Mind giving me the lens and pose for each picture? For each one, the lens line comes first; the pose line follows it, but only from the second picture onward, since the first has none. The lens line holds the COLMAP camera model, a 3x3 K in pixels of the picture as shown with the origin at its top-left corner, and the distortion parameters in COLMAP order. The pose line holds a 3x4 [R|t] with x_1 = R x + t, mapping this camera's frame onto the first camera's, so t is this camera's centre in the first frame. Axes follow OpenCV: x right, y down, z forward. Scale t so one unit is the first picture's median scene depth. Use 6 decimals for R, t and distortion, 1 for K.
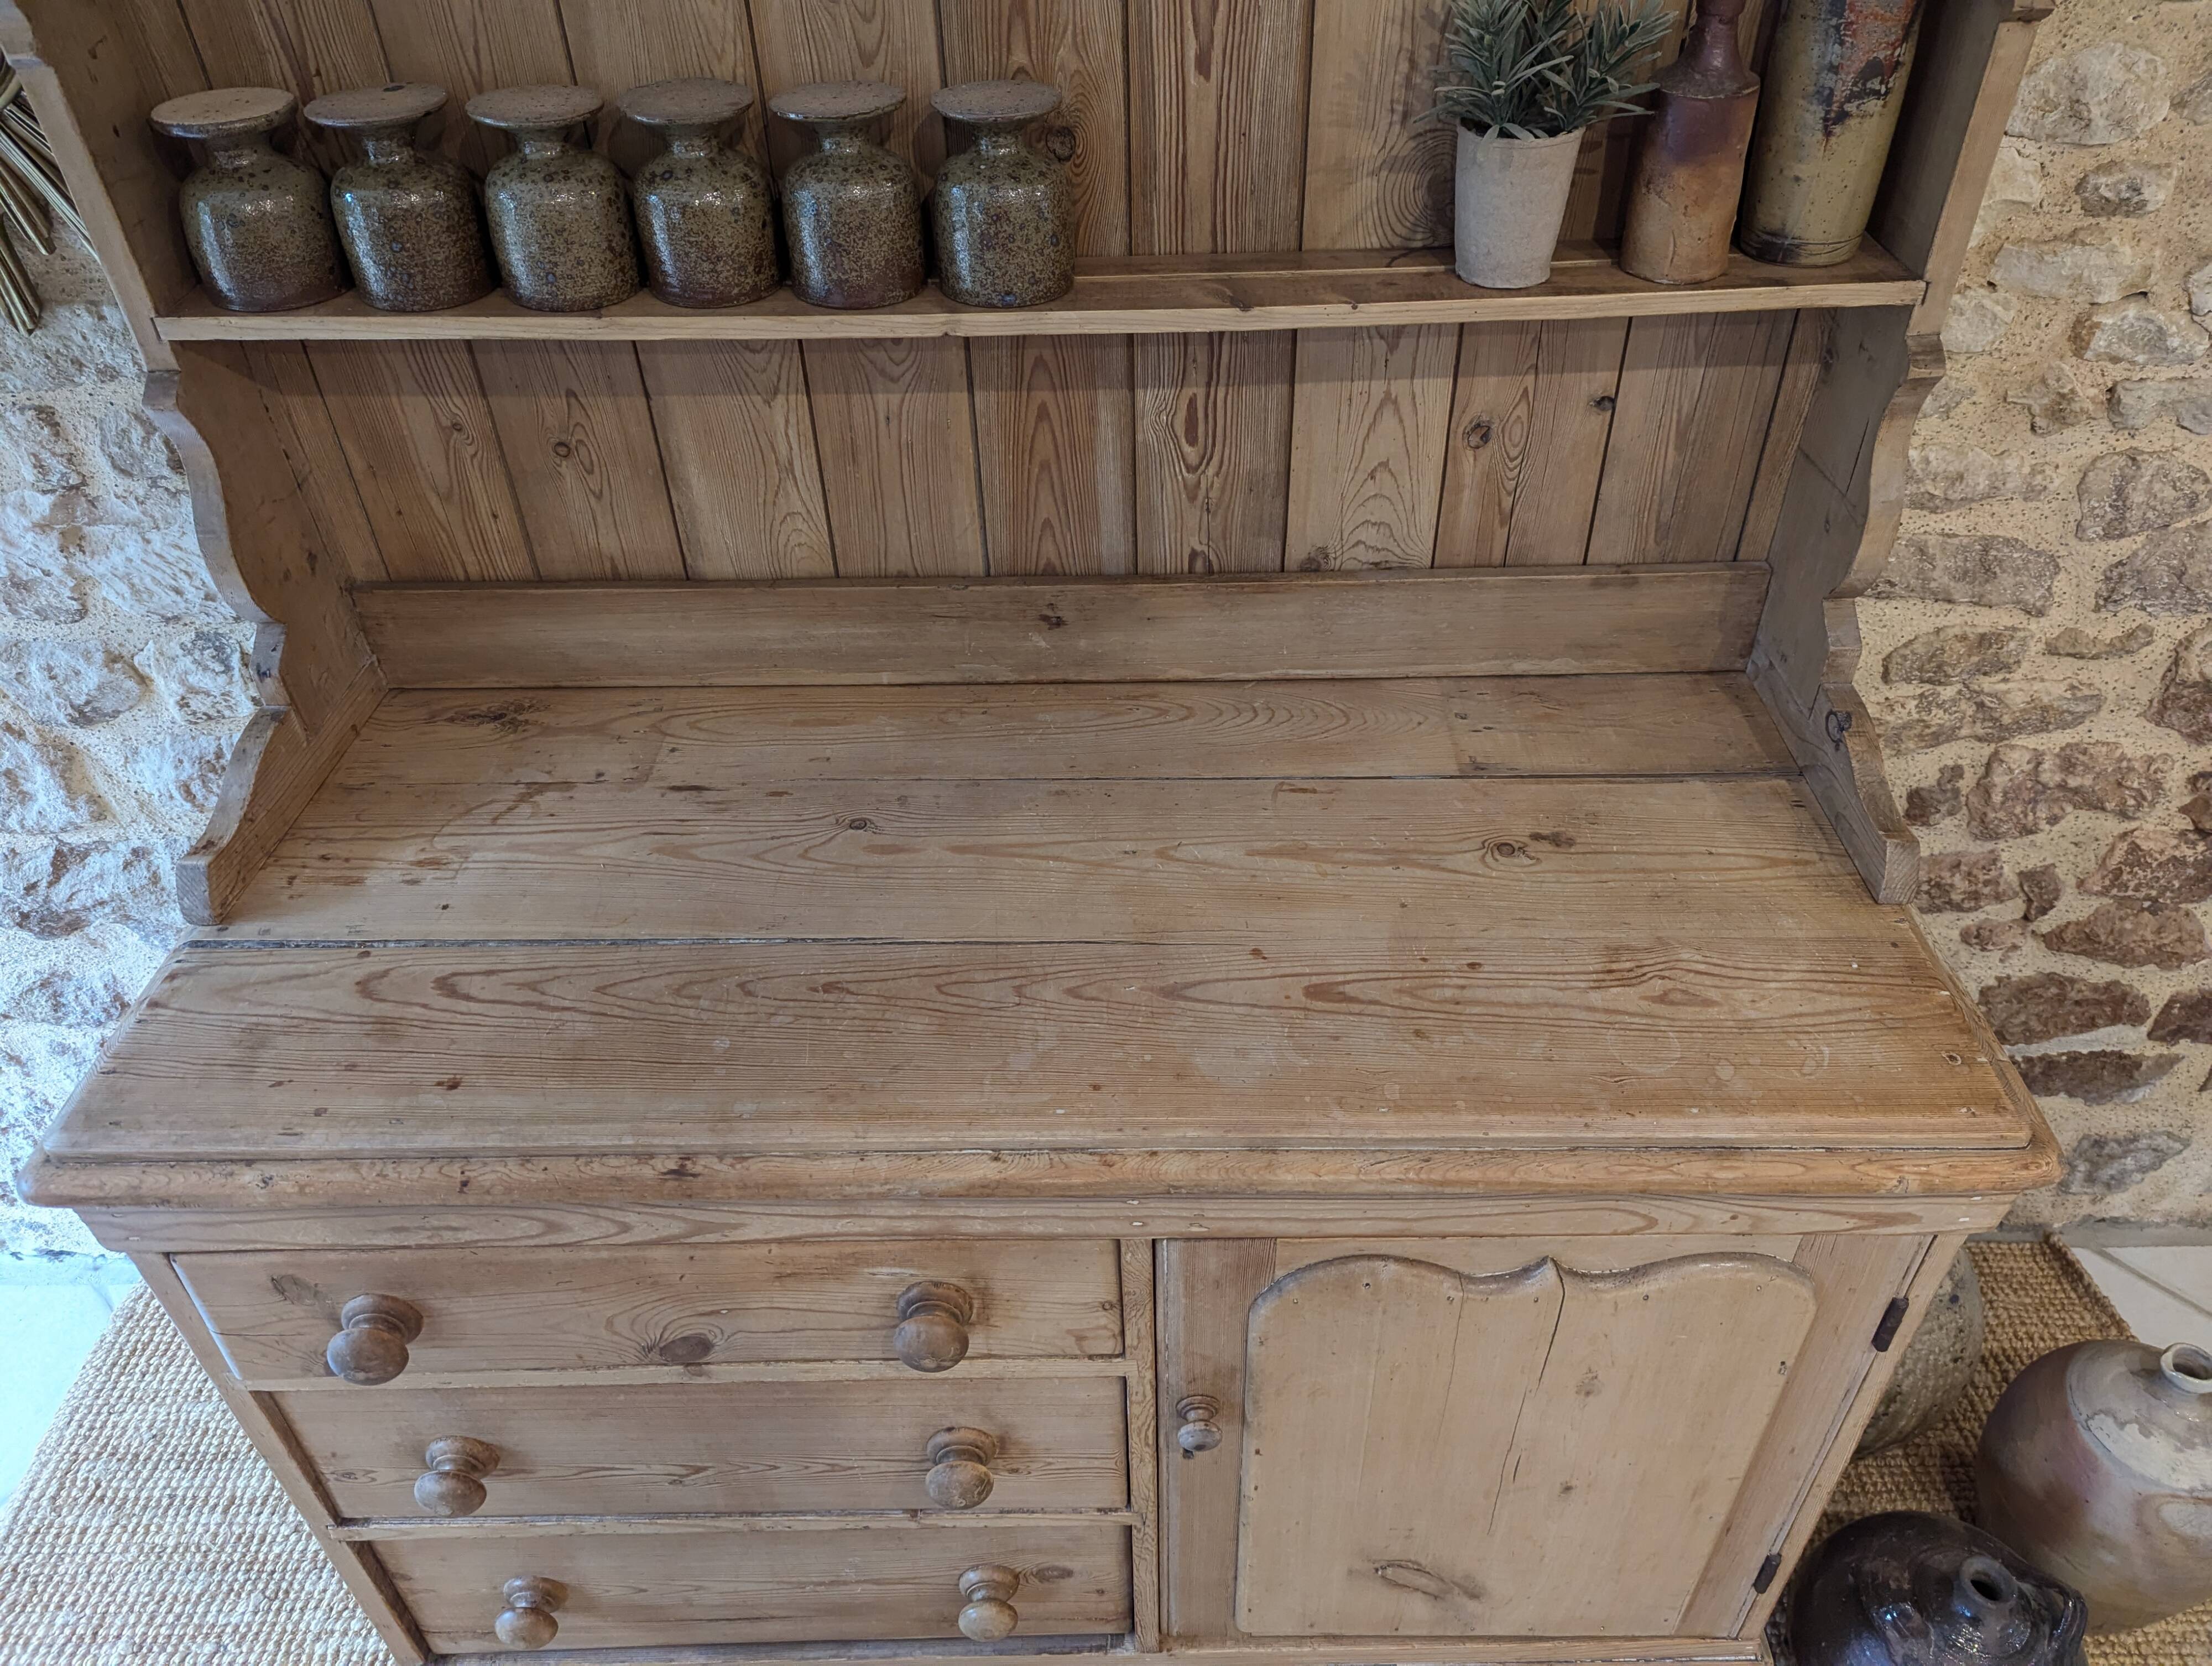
lens RADIAL K [[1572.6, 0, 1115.9], [0, 1572.6, 812.5], [0, 0, 1]] dist [0.049210, -0.048991]
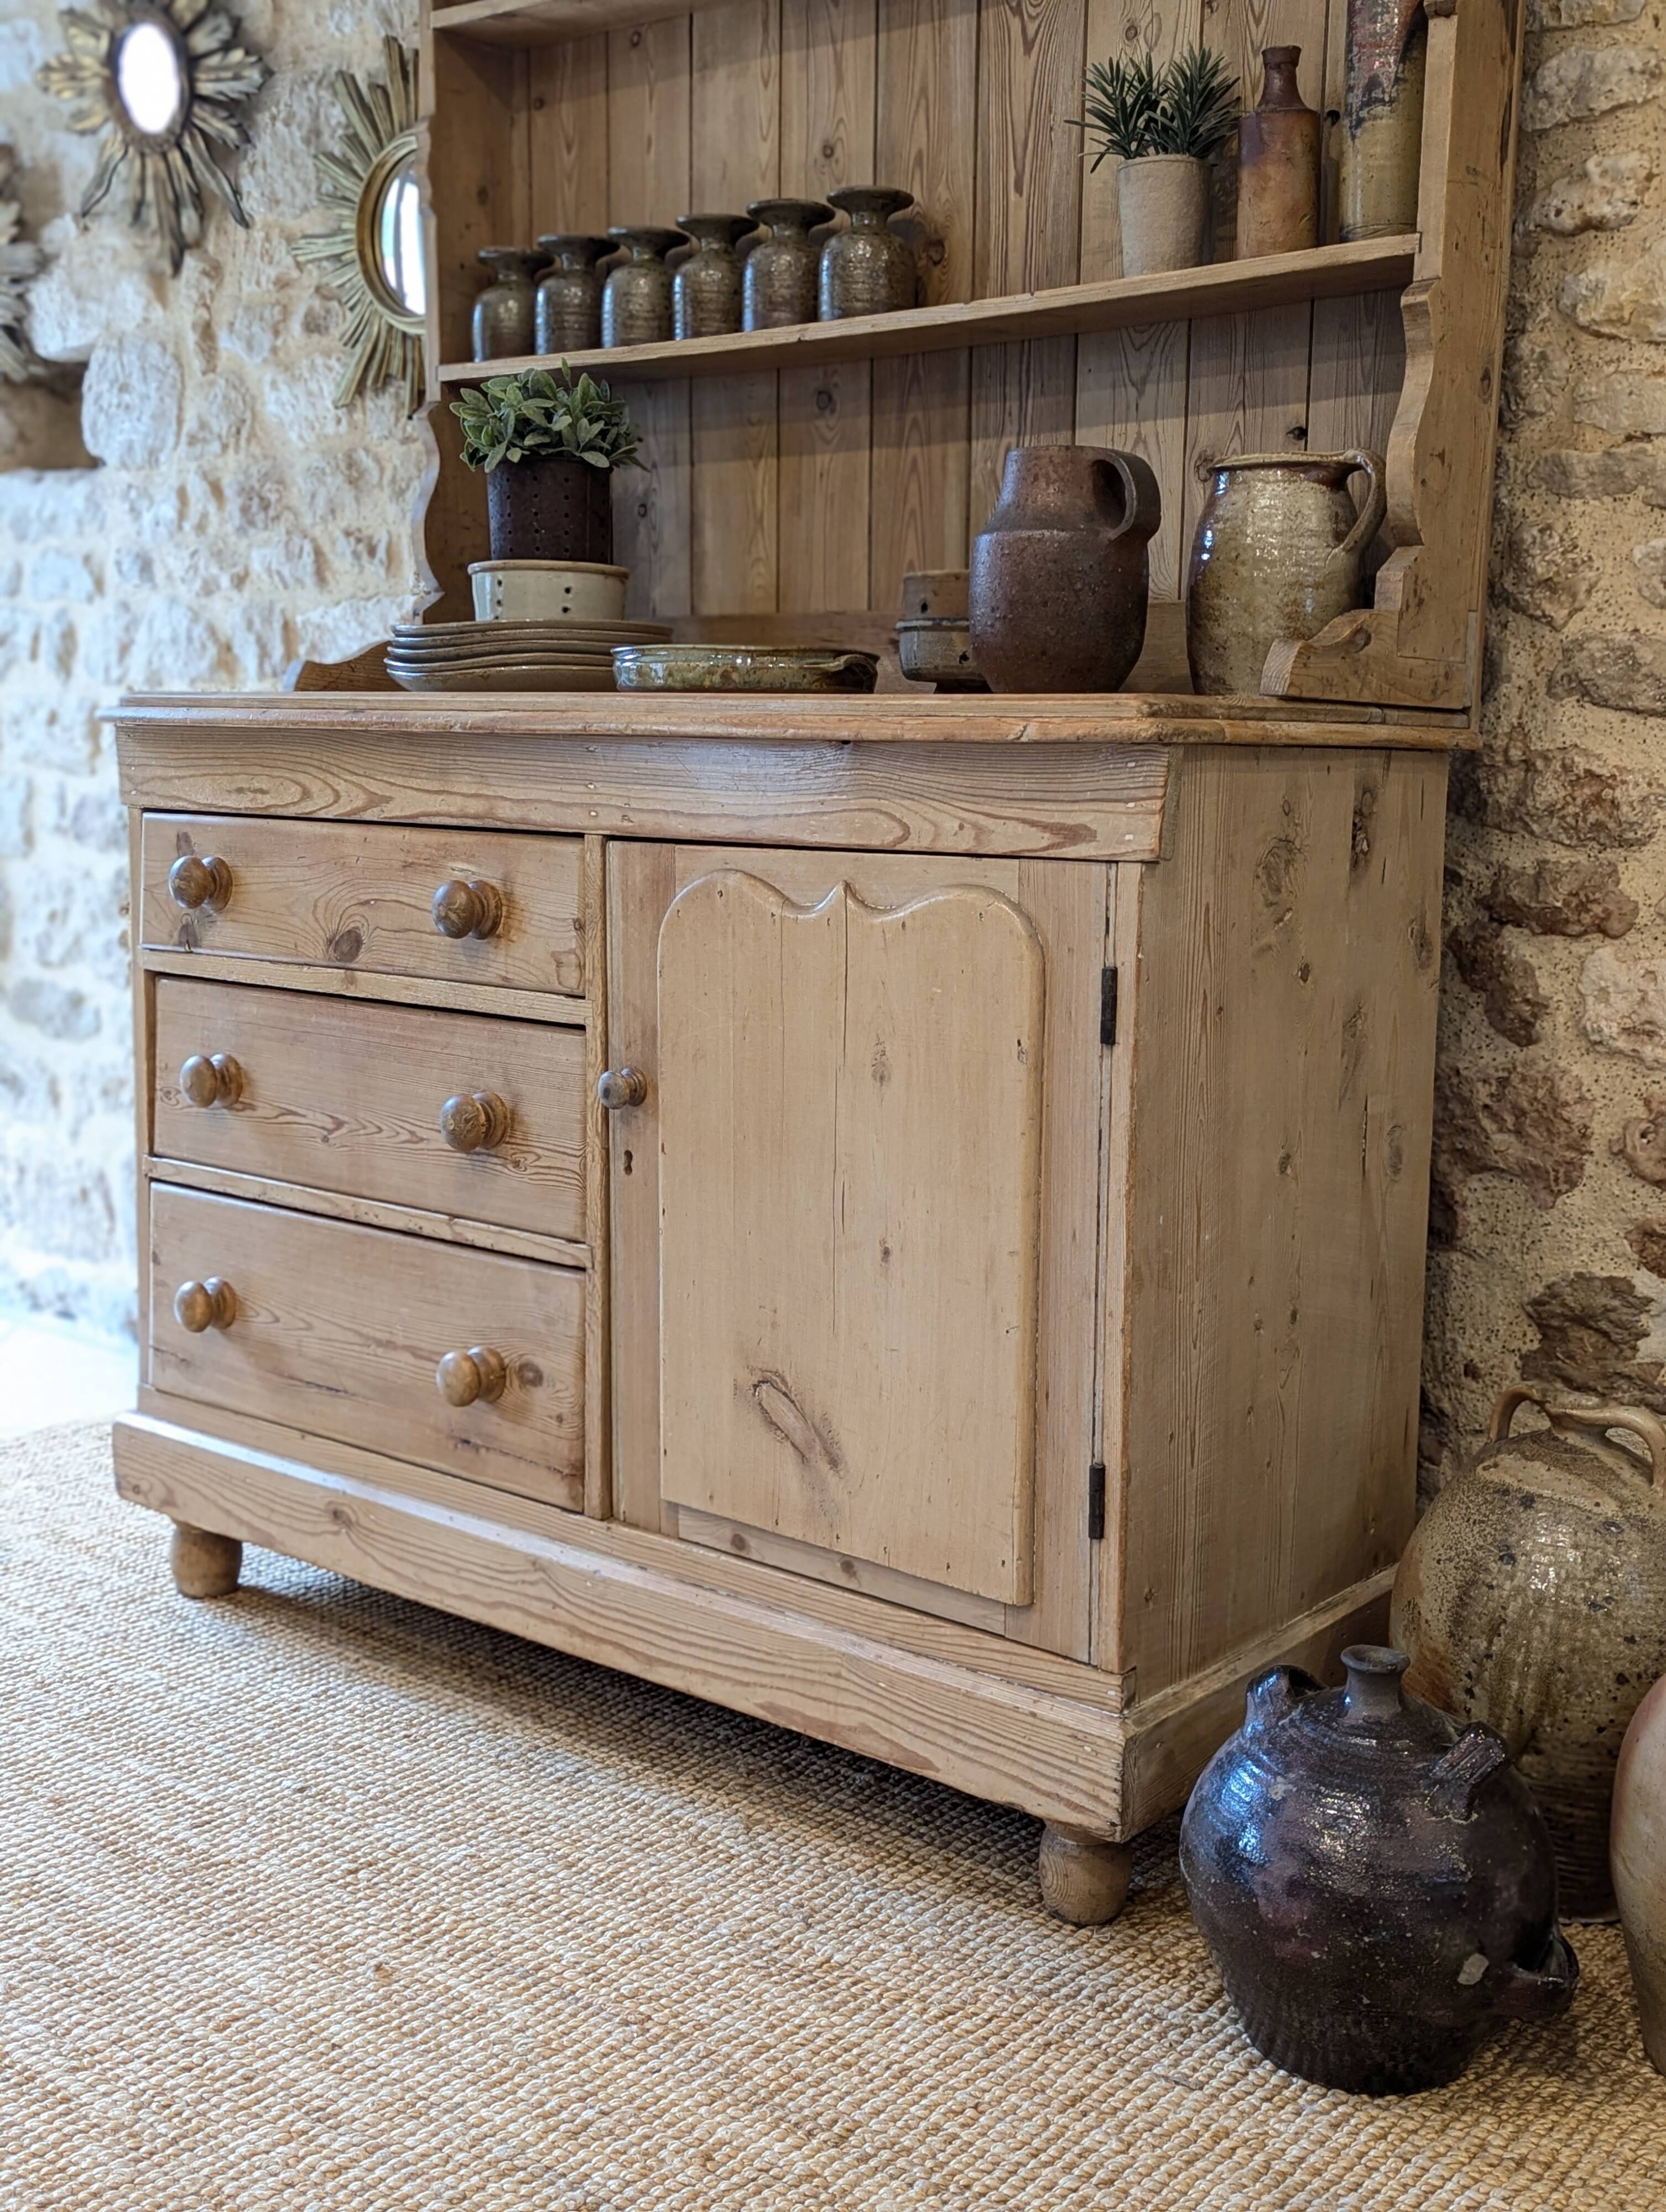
lens RADIAL K [[2374.5, 0, 854.9], [0, 2374.5, 1126.7], [0, 0, 1]] dist [0.054090, 0.000000]
pose [[0.771267, 0.131608, -0.622758, 1.224054], [-0.424494, 0.835391, -0.349179, 0.915725], [0.474291, 0.533667, 0.700177, -0.098887]]
